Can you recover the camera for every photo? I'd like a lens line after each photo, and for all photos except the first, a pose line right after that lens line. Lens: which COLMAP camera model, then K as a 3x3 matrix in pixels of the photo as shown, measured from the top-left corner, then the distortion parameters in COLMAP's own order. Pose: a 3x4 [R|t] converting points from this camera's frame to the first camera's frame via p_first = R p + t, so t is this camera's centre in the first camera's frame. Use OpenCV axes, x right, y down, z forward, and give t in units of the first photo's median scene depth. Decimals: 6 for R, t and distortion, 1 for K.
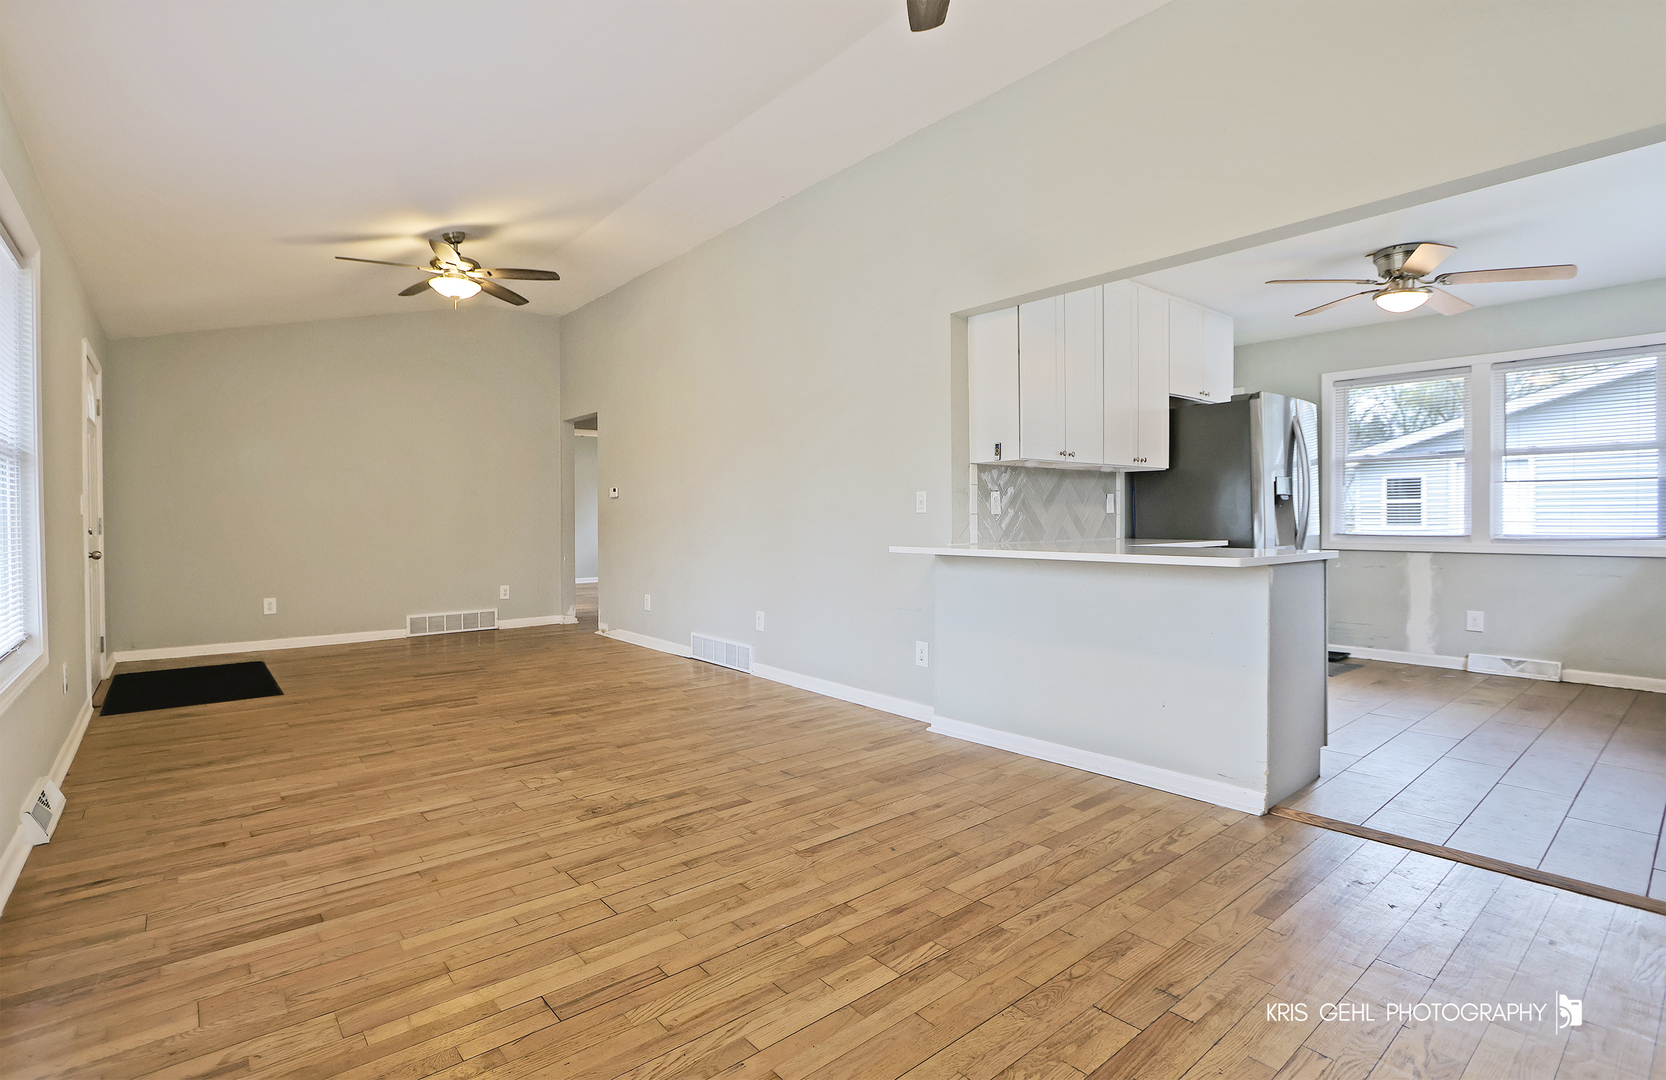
lens RADIAL K [[817.7, 0, 830.4], [0, 817.7, 531.1], [0, 0, 1]] dist [-0.016202, 0.000098]
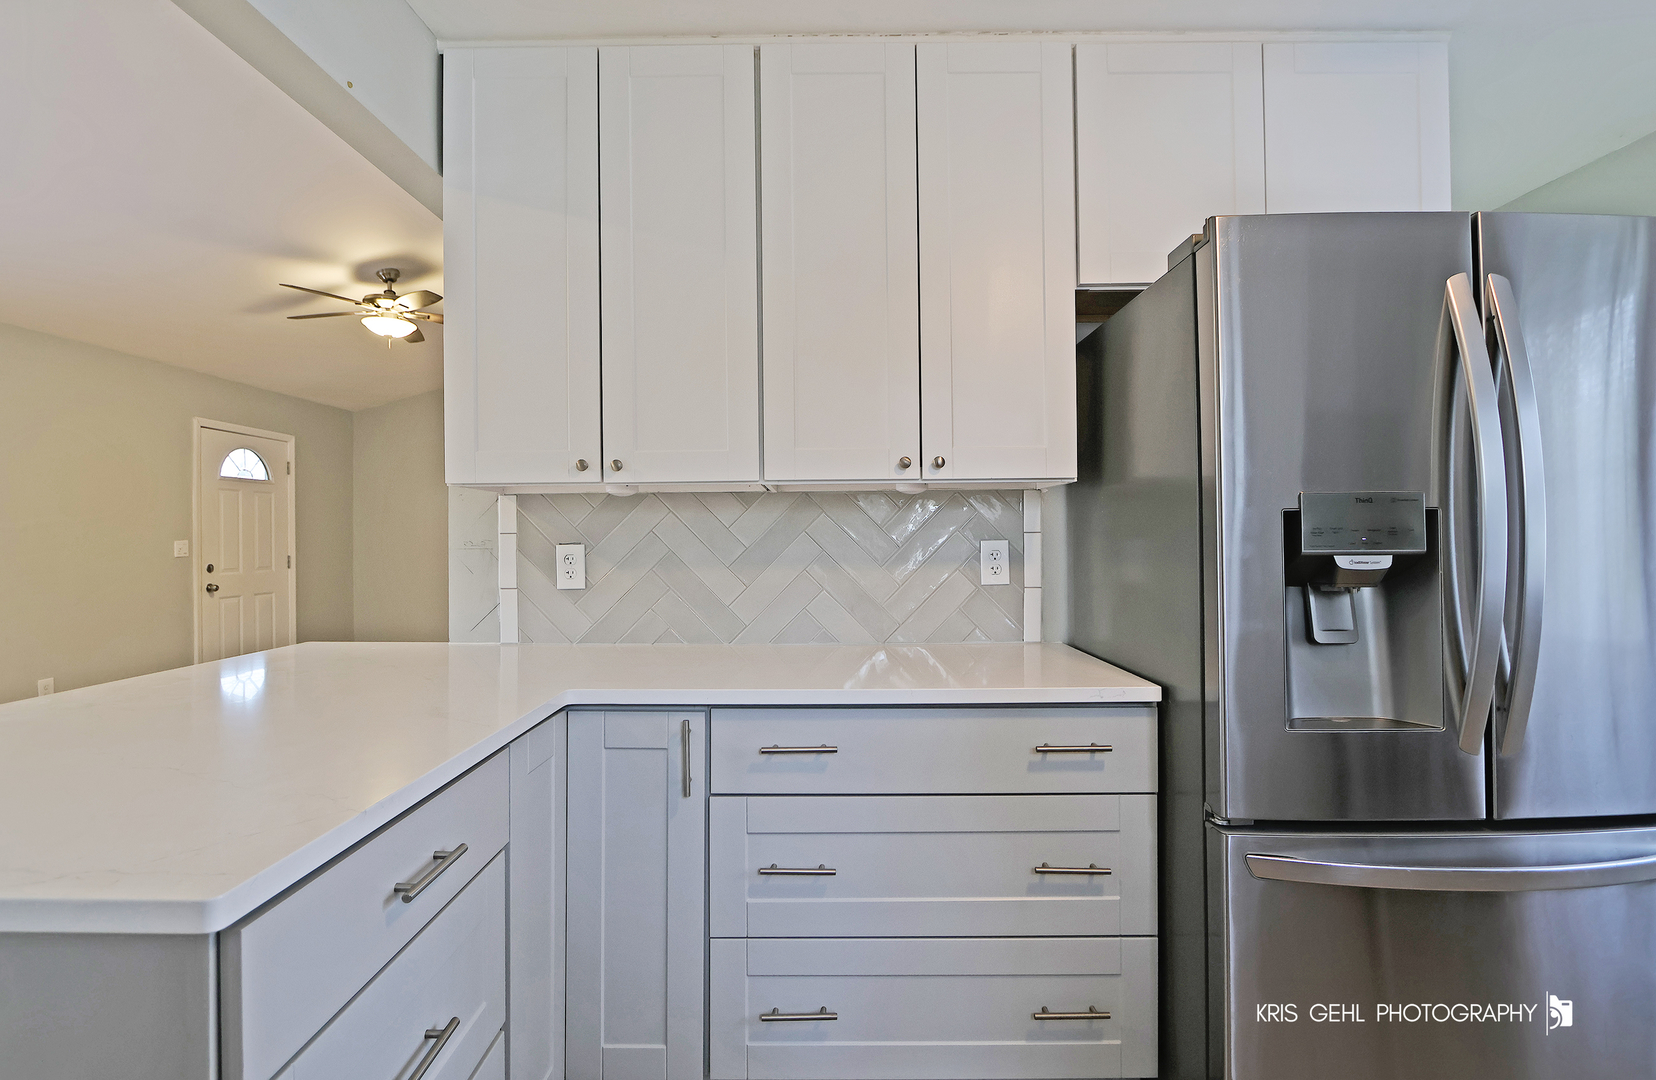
lens RADIAL K [[812.8, 0, 825.4], [0, 812.8, 531.2], [0, 0, 1]] dist [-0.016202, 0.000098]
pose [[0.747968, -0.004031, -0.663722, 0.661570], [-0.010098, 0.999797, -0.017453, -0.049729], [0.663658, 0.019757, 0.747775, 0.724723]]
